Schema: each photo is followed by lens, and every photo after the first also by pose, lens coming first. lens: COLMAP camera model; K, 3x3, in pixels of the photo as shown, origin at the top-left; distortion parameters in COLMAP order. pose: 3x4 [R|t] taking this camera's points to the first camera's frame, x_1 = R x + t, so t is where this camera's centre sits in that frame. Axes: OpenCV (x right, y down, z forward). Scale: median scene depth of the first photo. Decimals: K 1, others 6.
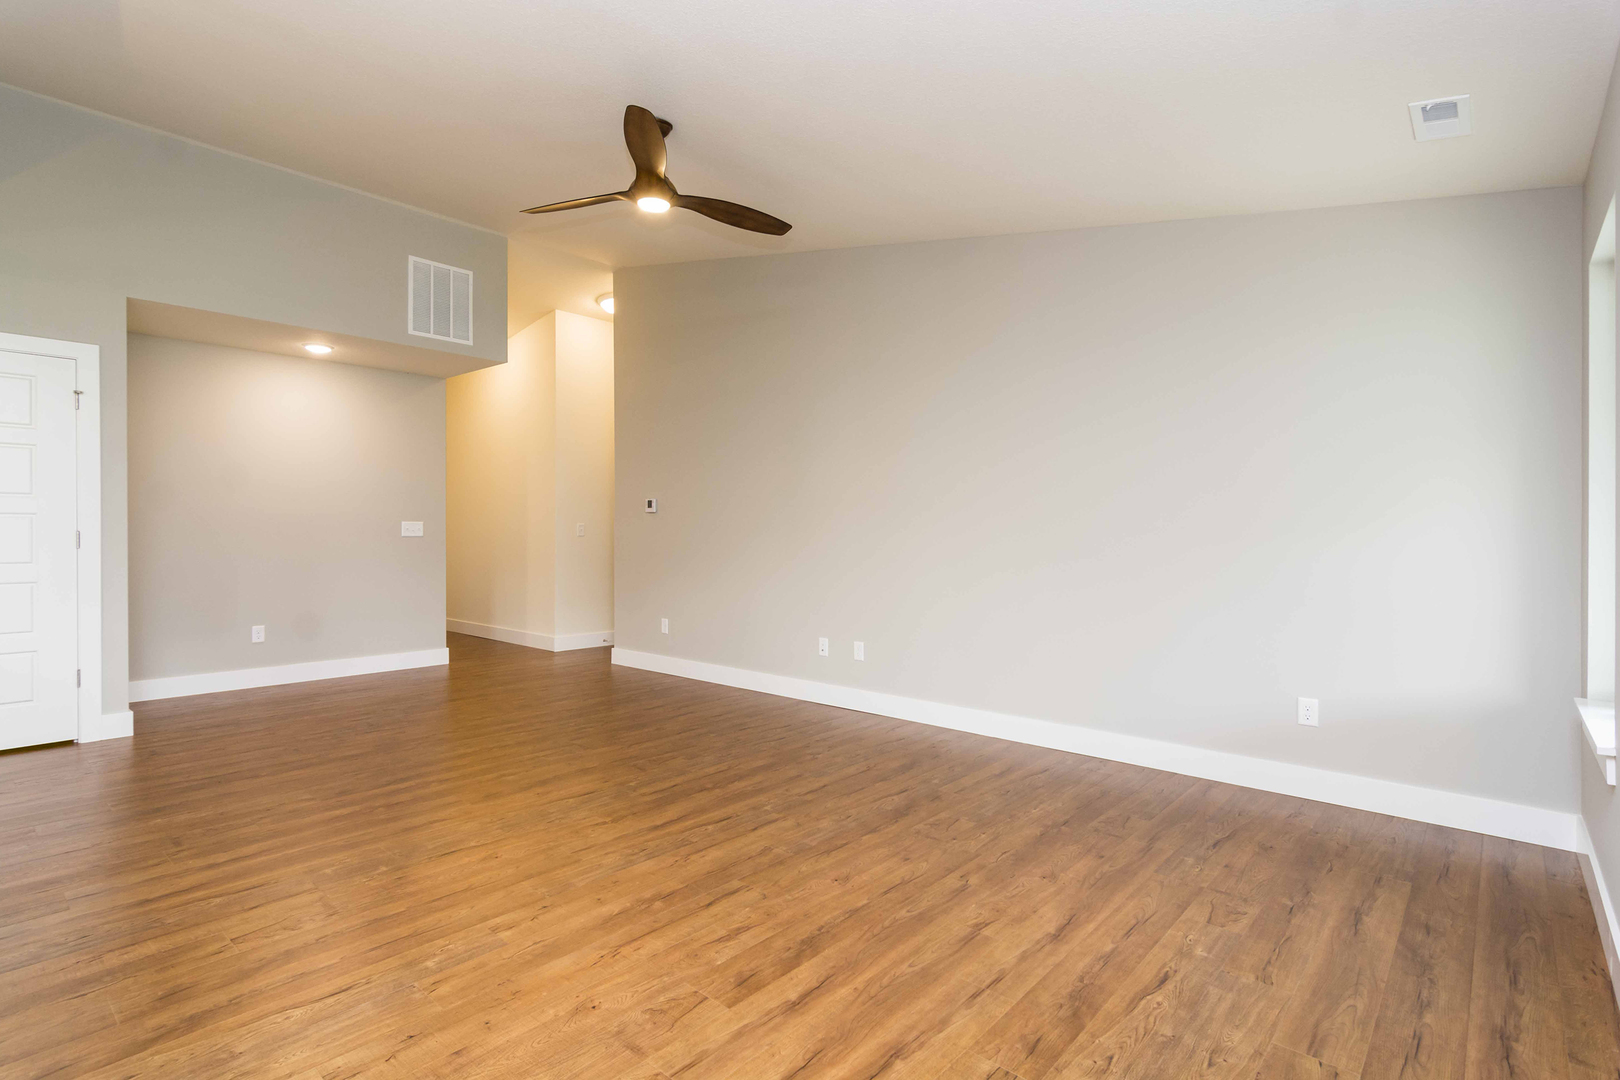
lens RADIAL K [[809.9, 0, 810.5], [0, 809.9, 552.7], [0, 0, 1]] dist [0.000268, 0.002777]
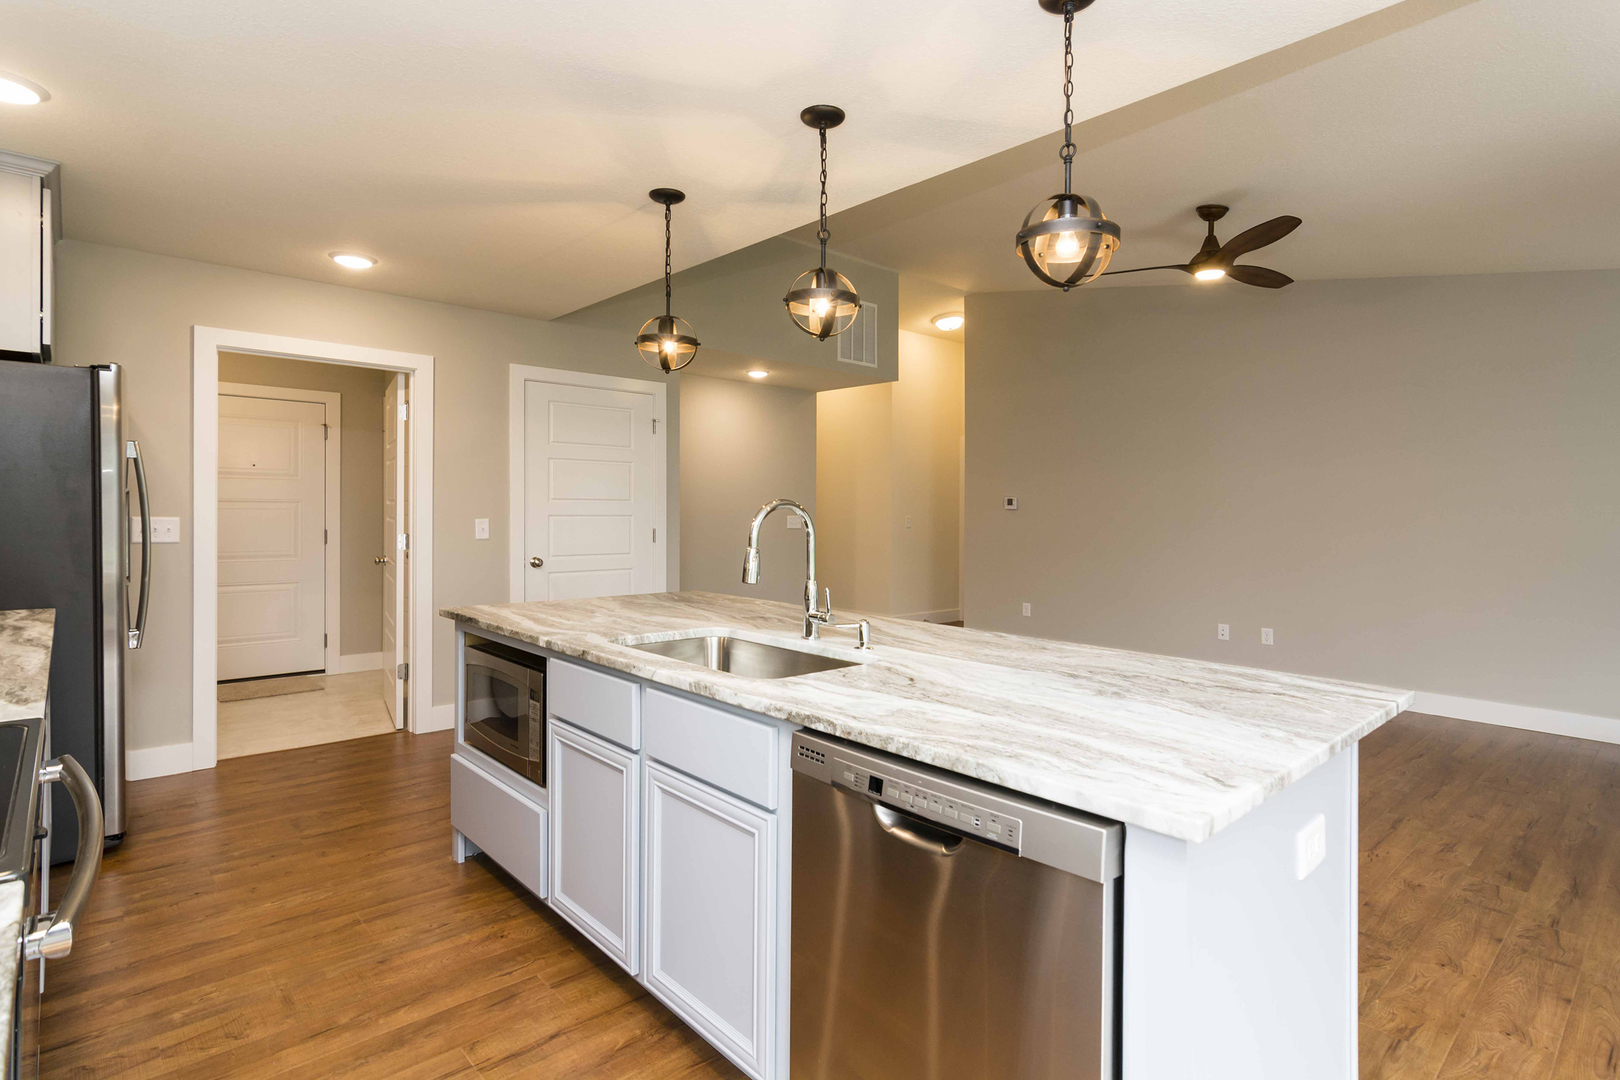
lens RADIAL K [[812.0, 0, 802.0], [0, 812.0, 530.4], [0, 0, 1]] dist [0.003101, 0.000306]
pose [[0.992471, 0.006965, -0.122279, -0.494182], [-0.007358, 0.999969, -0.002766, -0.021447], [0.122256, 0.003645, 0.992492, -0.233741]]
